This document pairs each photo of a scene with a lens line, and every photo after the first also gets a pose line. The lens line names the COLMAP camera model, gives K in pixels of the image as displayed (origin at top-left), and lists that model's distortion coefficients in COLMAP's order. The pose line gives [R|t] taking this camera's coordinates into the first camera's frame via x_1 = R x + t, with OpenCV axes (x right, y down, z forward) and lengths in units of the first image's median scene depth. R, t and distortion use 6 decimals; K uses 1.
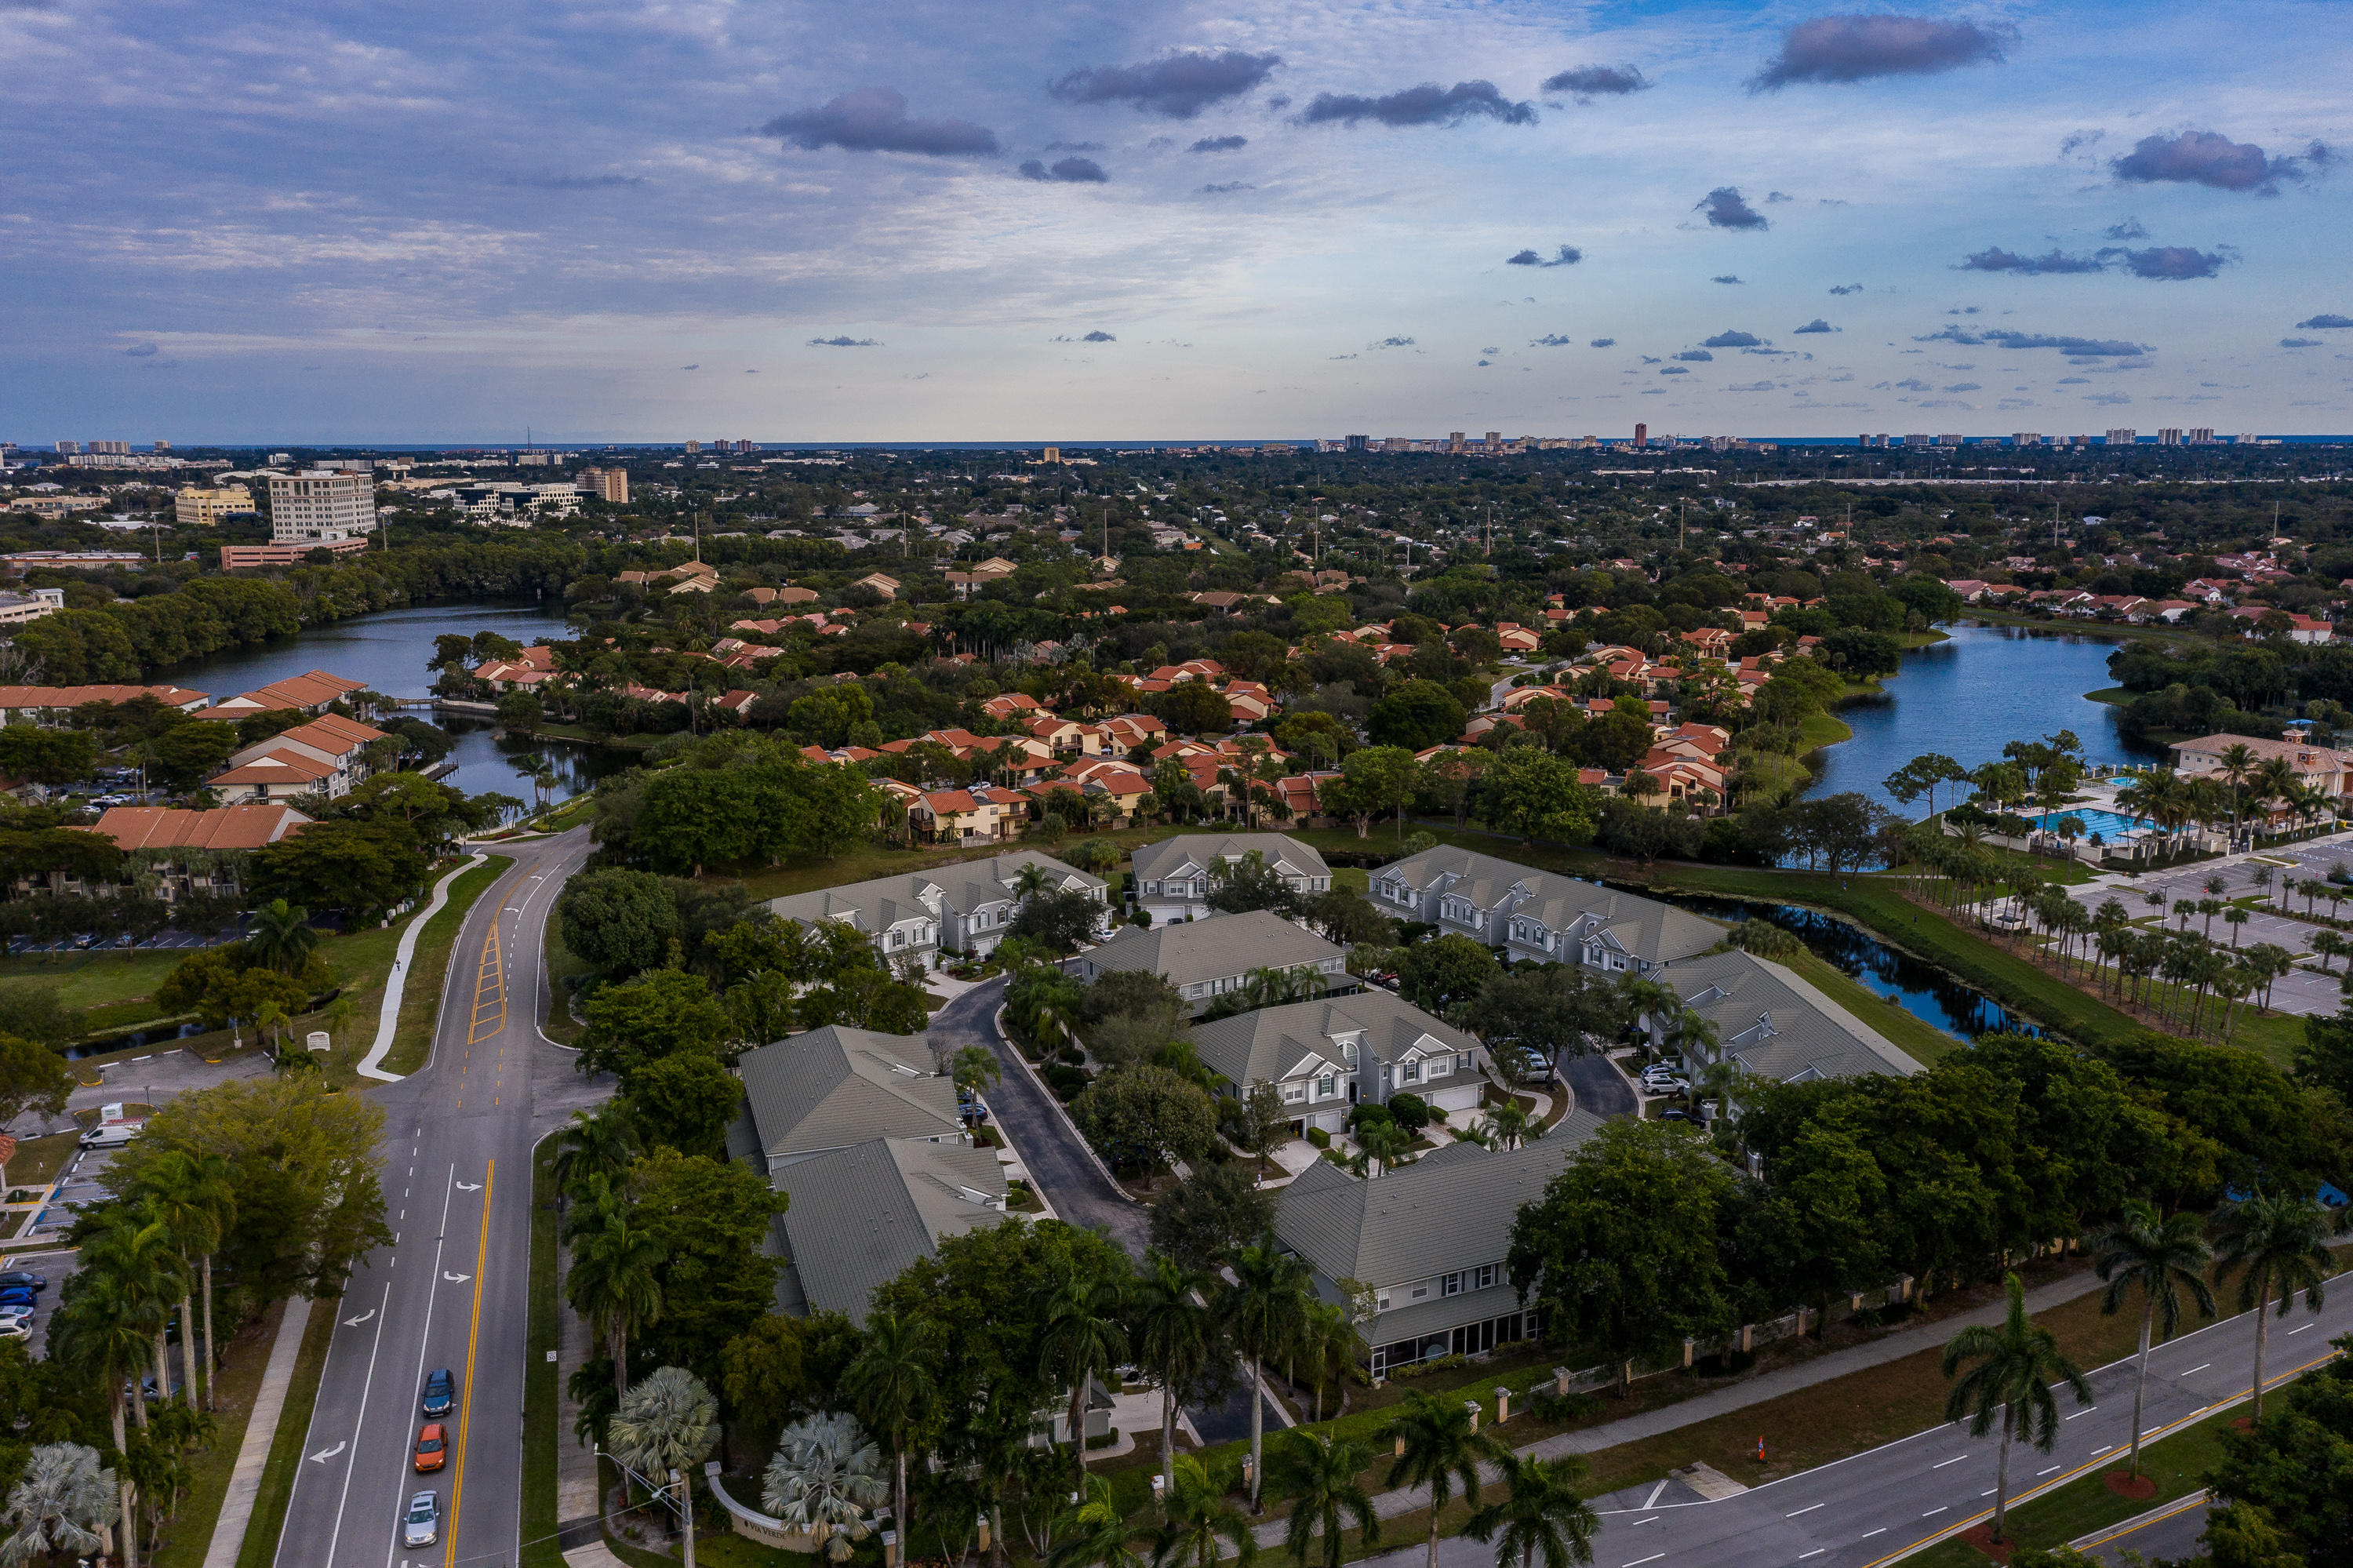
lens RADIAL K [[1868.9, 0, 1175.0], [0, 1868.9, 774.0], [0, 0, 1]] dist [-0.003877, 0.008474]
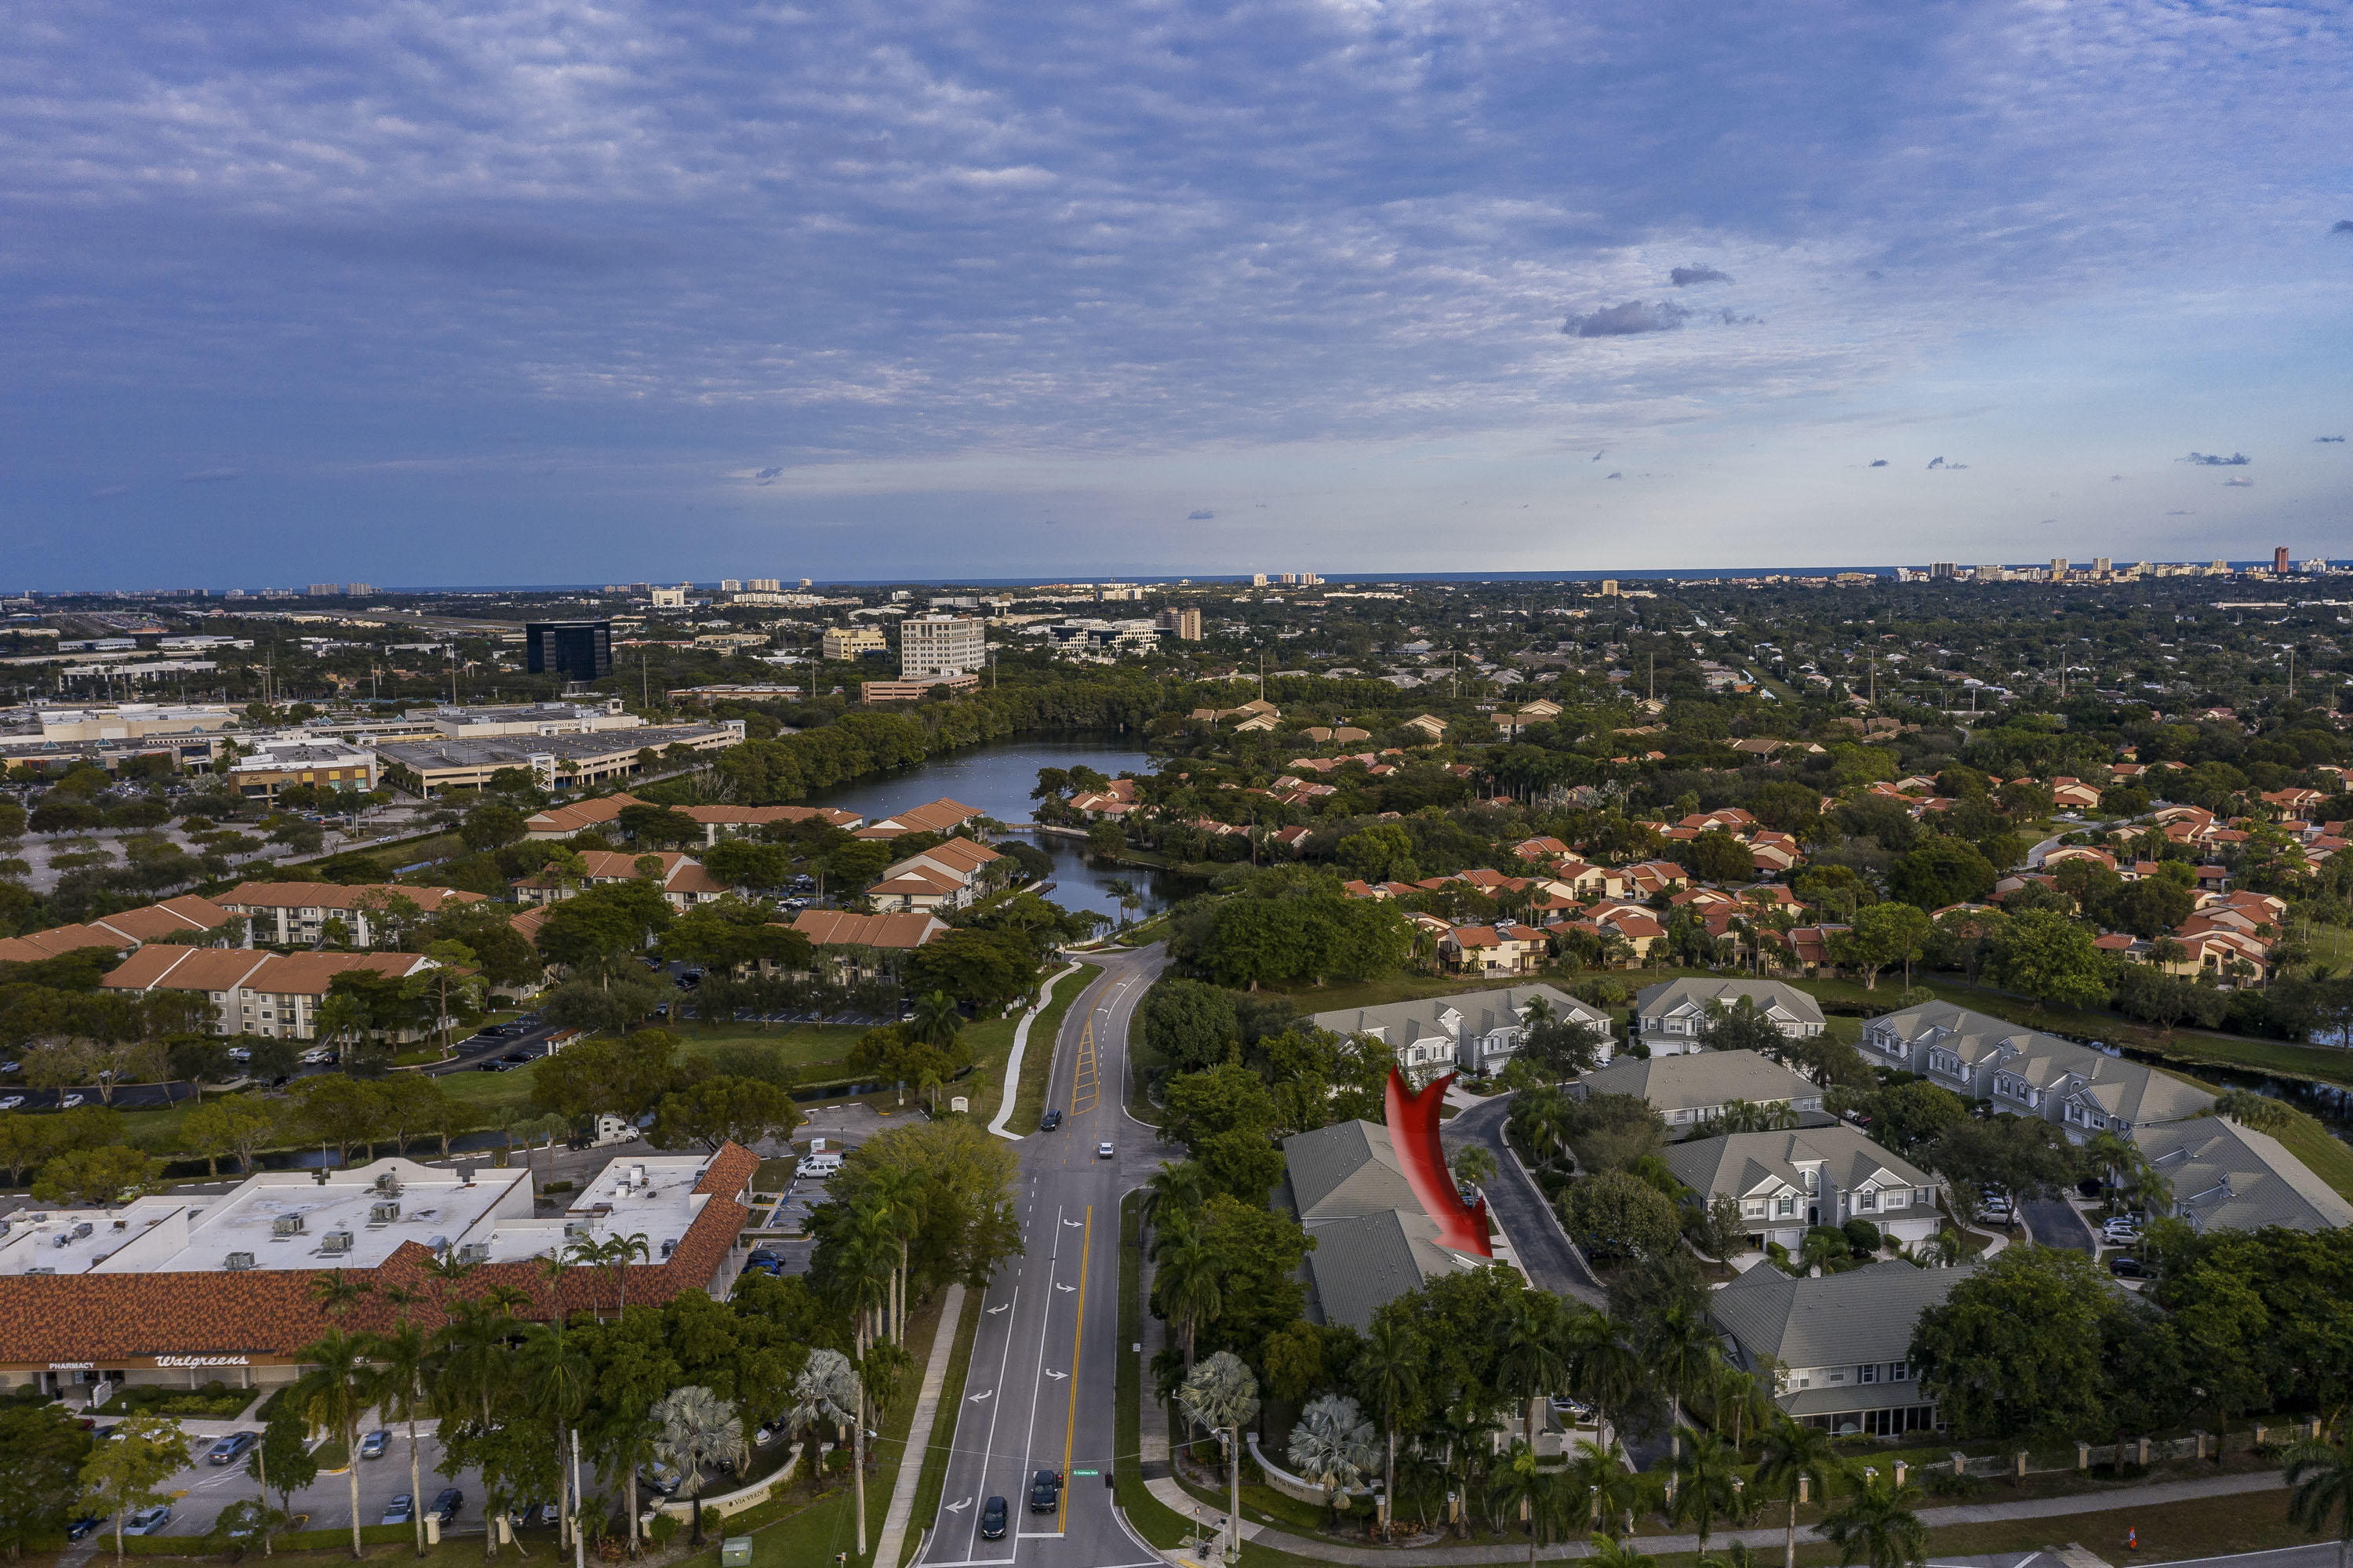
lens RADIAL K [[1868.9, 0, 1174.9], [0, 1868.9, 776.1], [0, 0, 1]] dist [-0.003877, 0.008474]
pose [[0.956991, 0.022785, -0.289221, 0.032539], [-0.042088, 0.997268, -0.060698, -0.006173], [0.287048, 0.070261, 0.955336, -0.141007]]
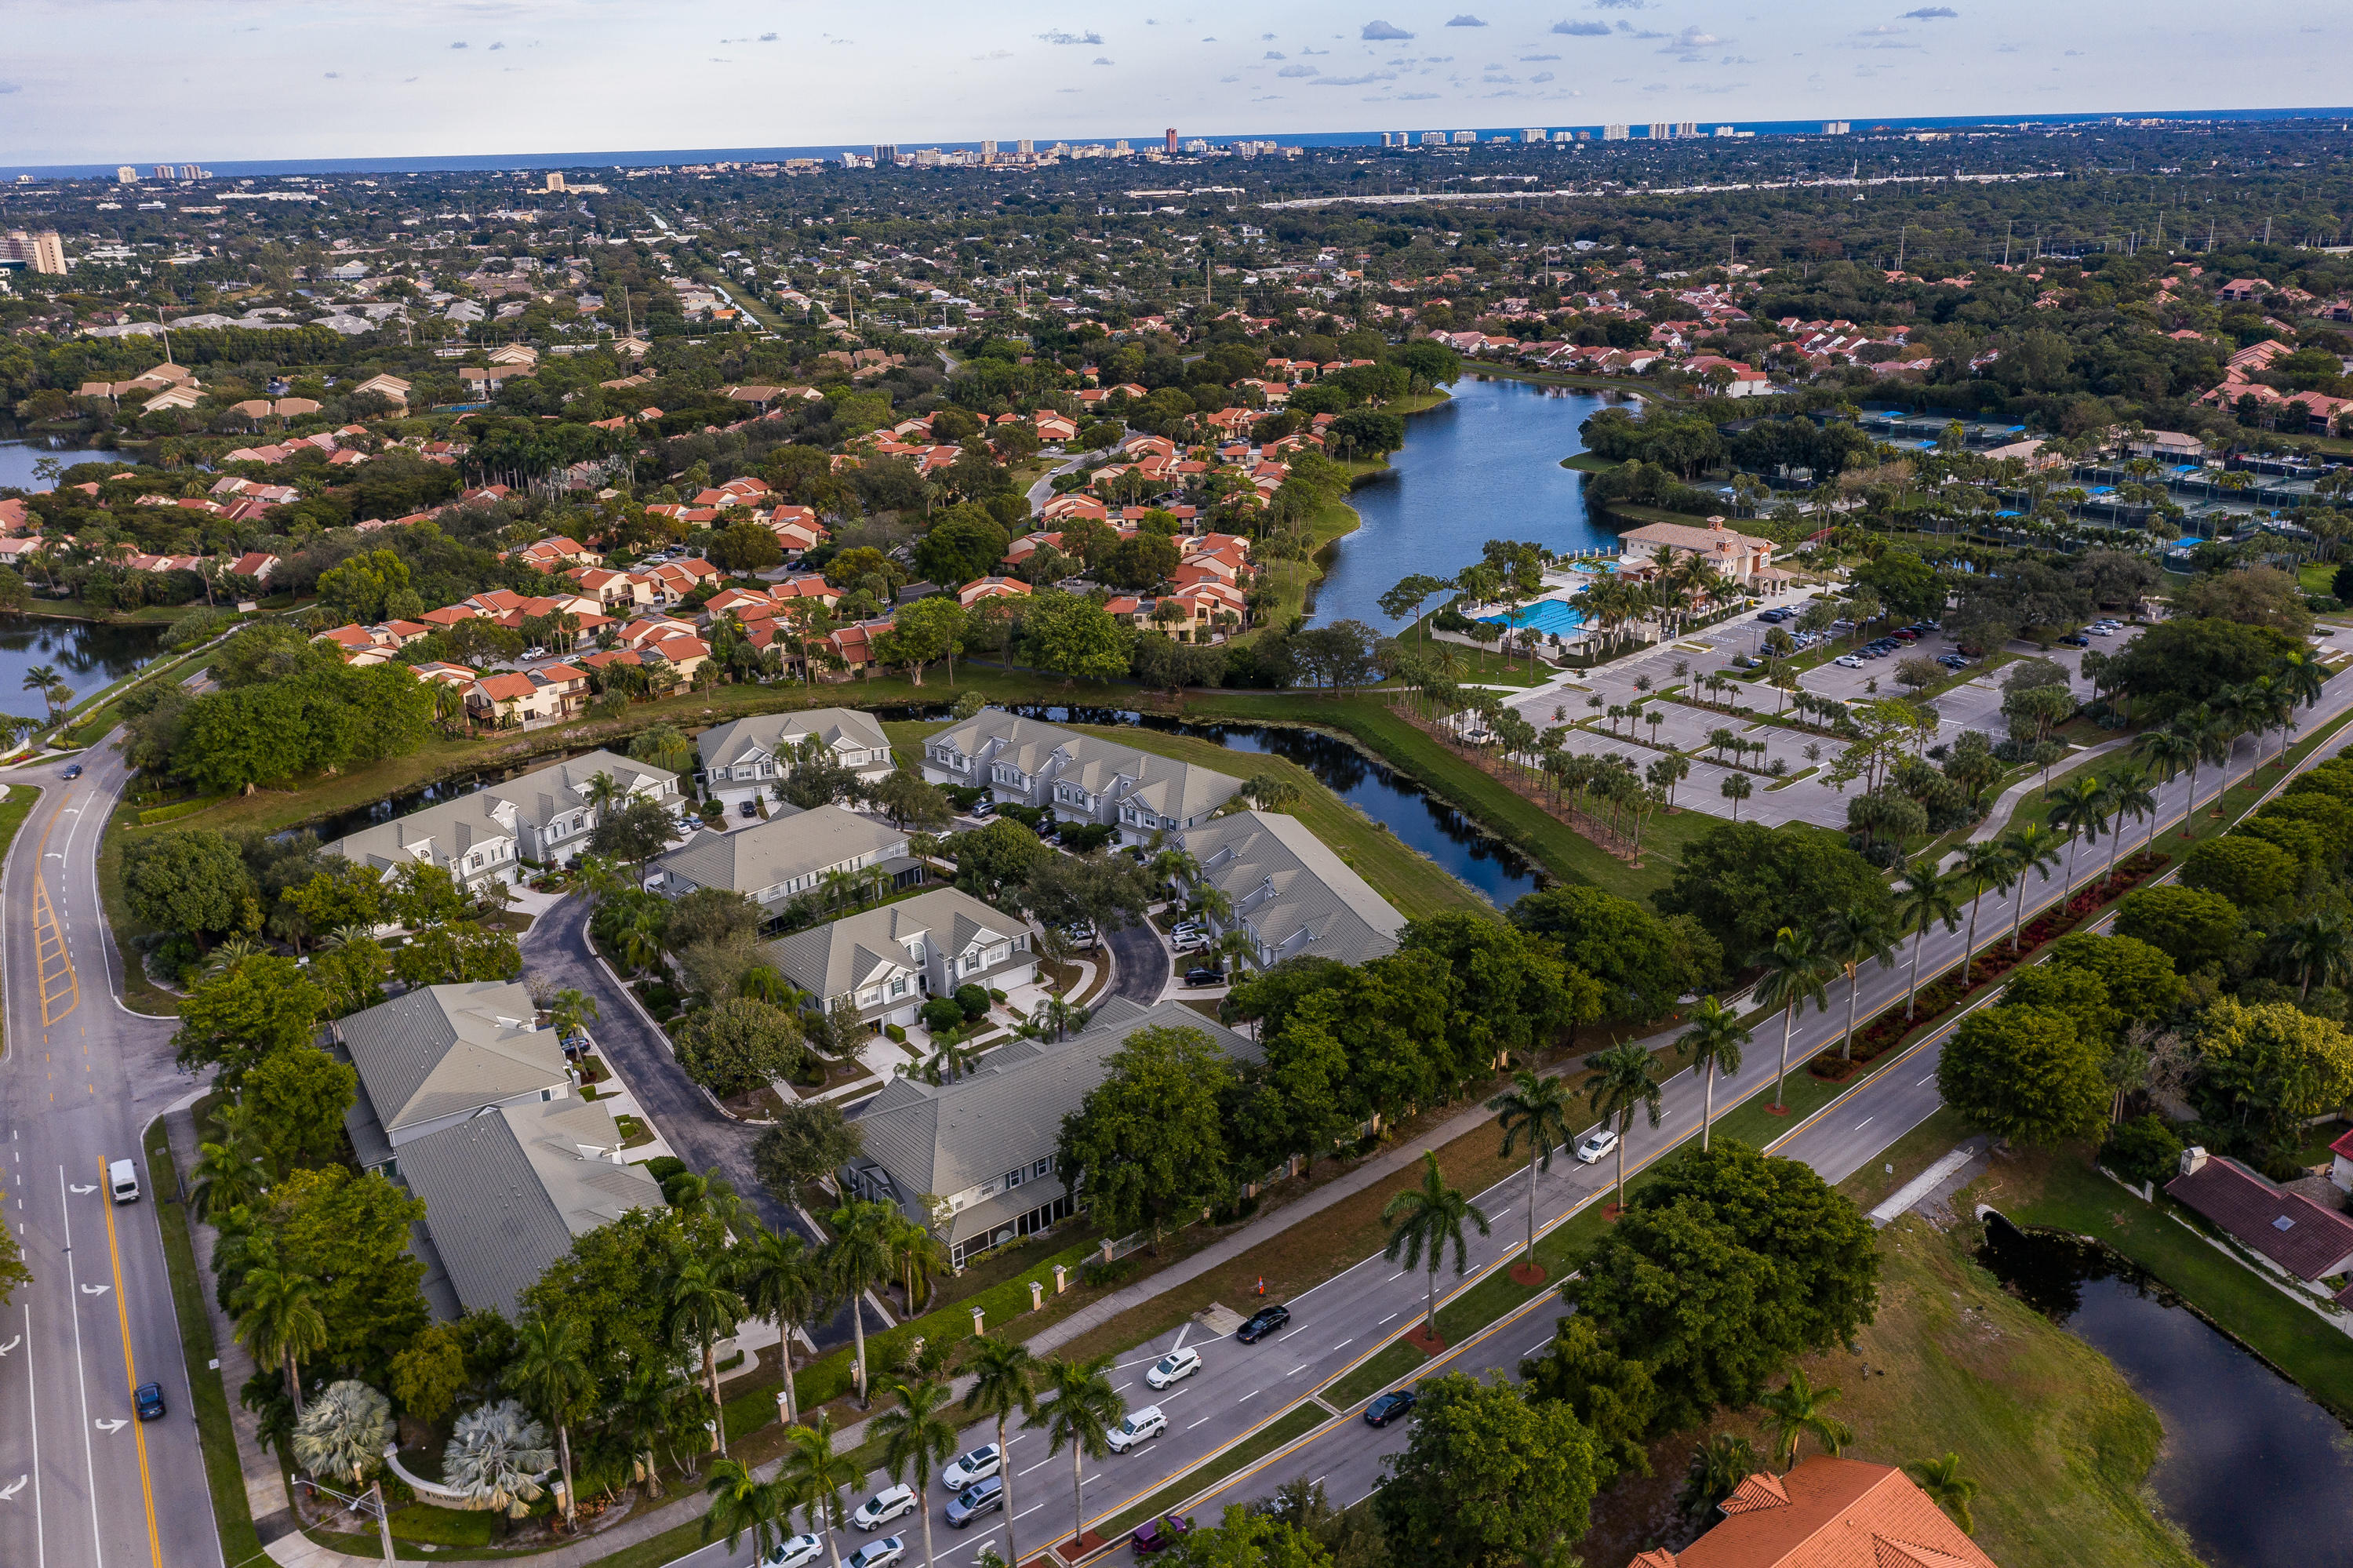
lens RADIAL K [[1868.9, 0, 1179.9], [0, 1868.9, 776.4], [0, 0, 1]] dist [-0.003877, 0.008474]
pose [[0.970249, -0.095592, 0.222439, 0.004550], [0.061139, 0.985717, 0.156923, -0.085086], [-0.234262, -0.138655, 0.962235, -0.075996]]
